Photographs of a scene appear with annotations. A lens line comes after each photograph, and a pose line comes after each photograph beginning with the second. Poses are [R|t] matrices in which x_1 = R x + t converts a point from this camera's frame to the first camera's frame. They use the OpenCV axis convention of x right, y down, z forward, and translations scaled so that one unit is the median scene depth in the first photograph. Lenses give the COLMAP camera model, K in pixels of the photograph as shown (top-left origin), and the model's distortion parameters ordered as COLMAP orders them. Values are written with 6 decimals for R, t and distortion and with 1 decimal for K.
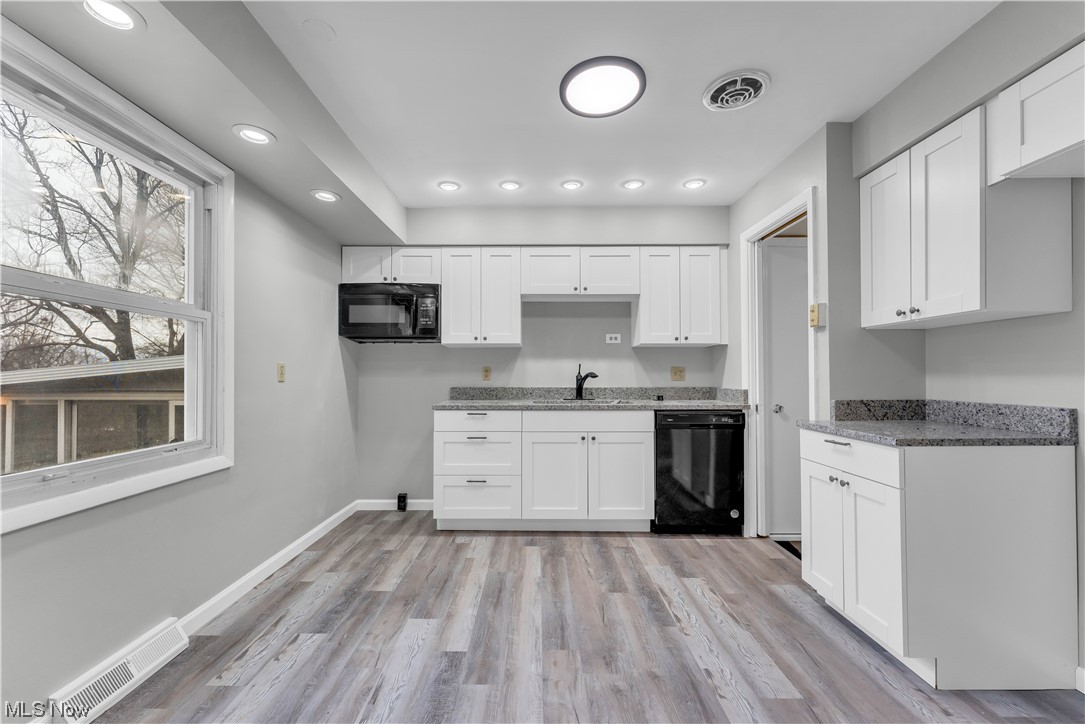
lens RADIAL K [[446.4, 0, 538.9], [0, 446.4, 368.1], [0, 0, 1]] dist [-0.000734, -0.000284]
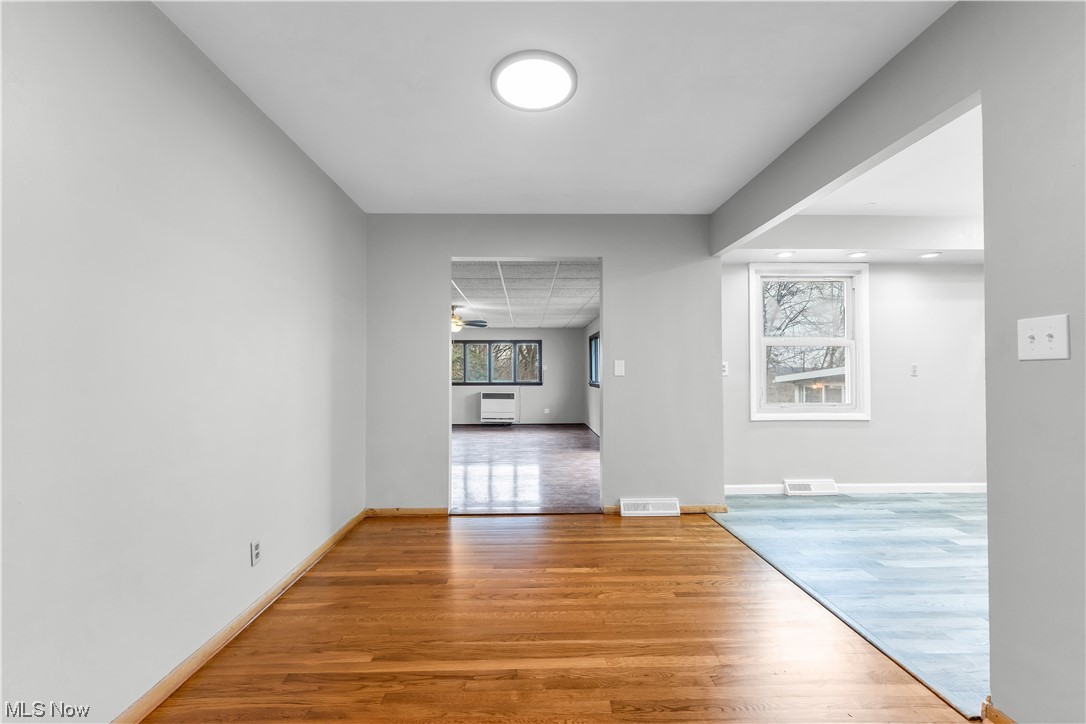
lens RADIAL K [[430.3, 0, 538.6], [0, 430.3, 365.8], [0, 0, 1]] dist [0.000675, 0.000056]
pose [[0.021176, -0.012521, -0.999697, 1.165865], [0.011242, 0.999861, -0.012284, -0.003139], [0.999713, -0.010978, 0.021314, -0.460319]]
